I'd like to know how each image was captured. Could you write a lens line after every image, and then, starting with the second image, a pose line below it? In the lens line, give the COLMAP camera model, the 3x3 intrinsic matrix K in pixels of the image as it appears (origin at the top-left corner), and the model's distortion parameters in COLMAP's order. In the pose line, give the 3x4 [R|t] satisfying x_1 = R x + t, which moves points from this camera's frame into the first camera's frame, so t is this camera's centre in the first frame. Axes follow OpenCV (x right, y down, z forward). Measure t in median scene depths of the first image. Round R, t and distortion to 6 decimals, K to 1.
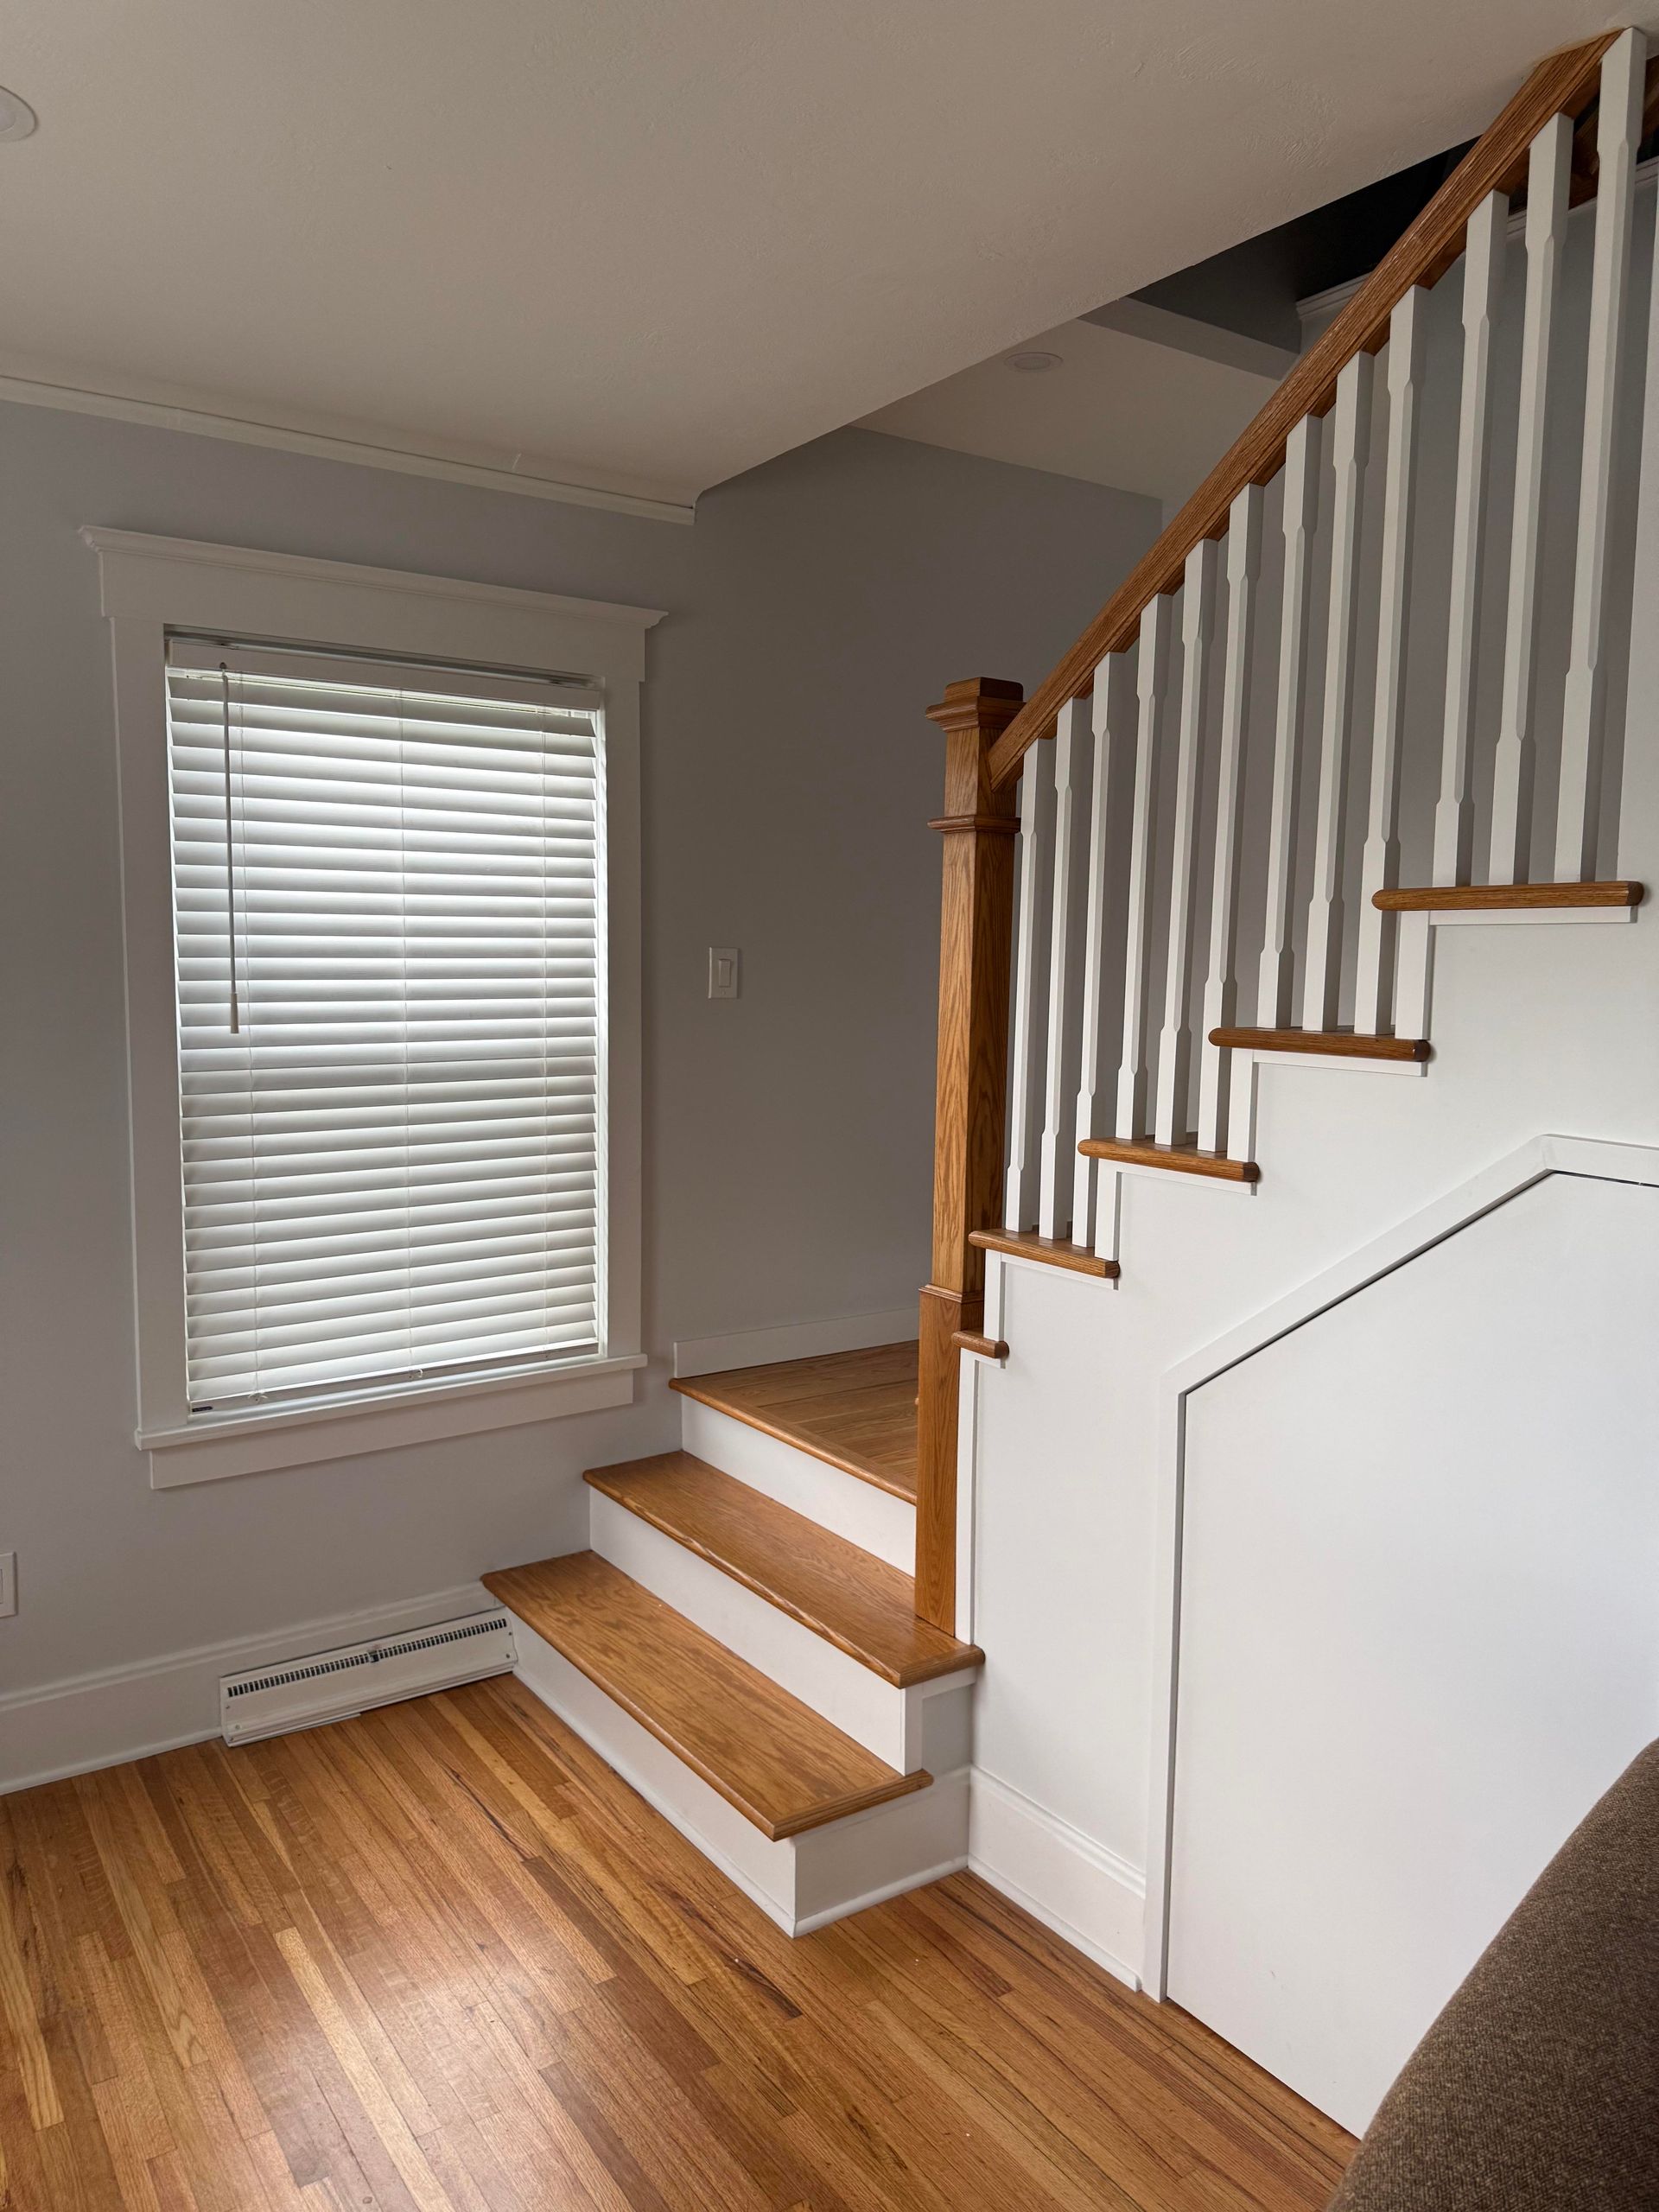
lens RADIAL K [[1579.8, 0, 788.6], [0, 1579.8, 1139.0], [0, 0, 1]] dist [0.022508, -0.035420]
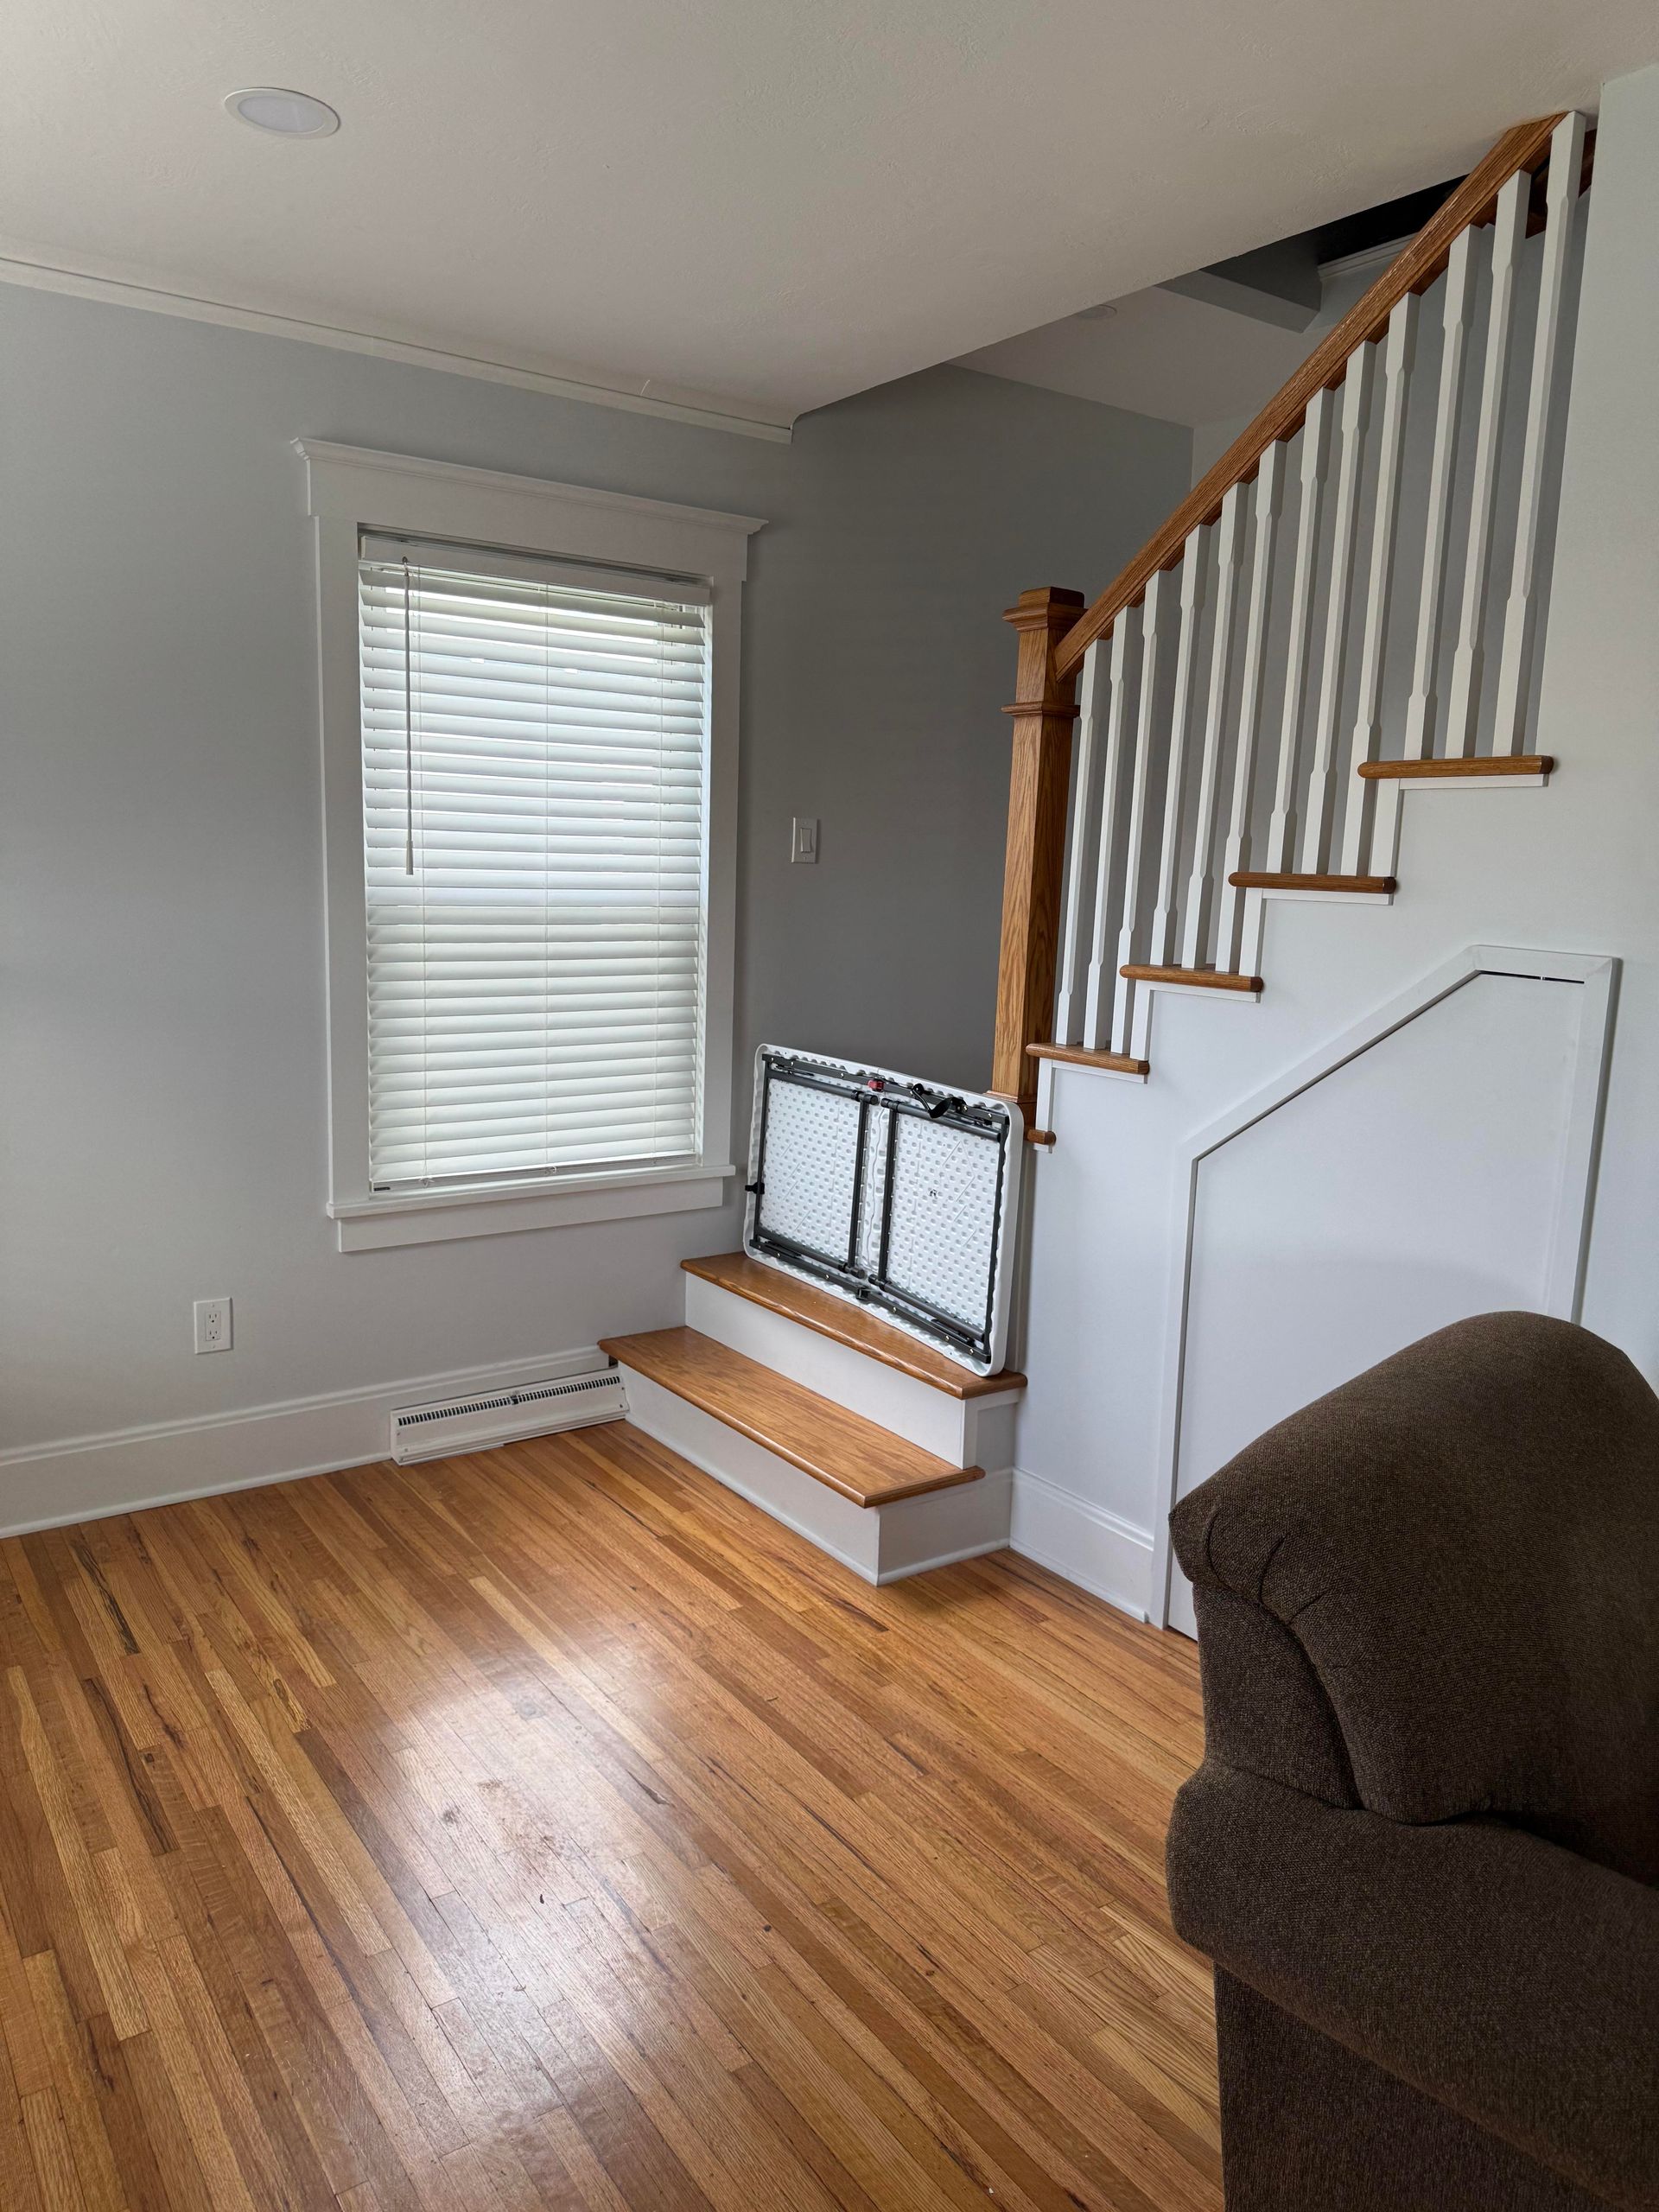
lens RADIAL K [[1548.7, 0, 818.9], [0, 1548.7, 1123.5], [0, 0, 1]] dist [0.015565, -0.026153]
pose [[0.999654, 0.019913, 0.017161, -0.074198], [-0.020848, 0.998204, 0.056155, 0.062163], [-0.016012, -0.056493, 0.998275, -0.230926]]
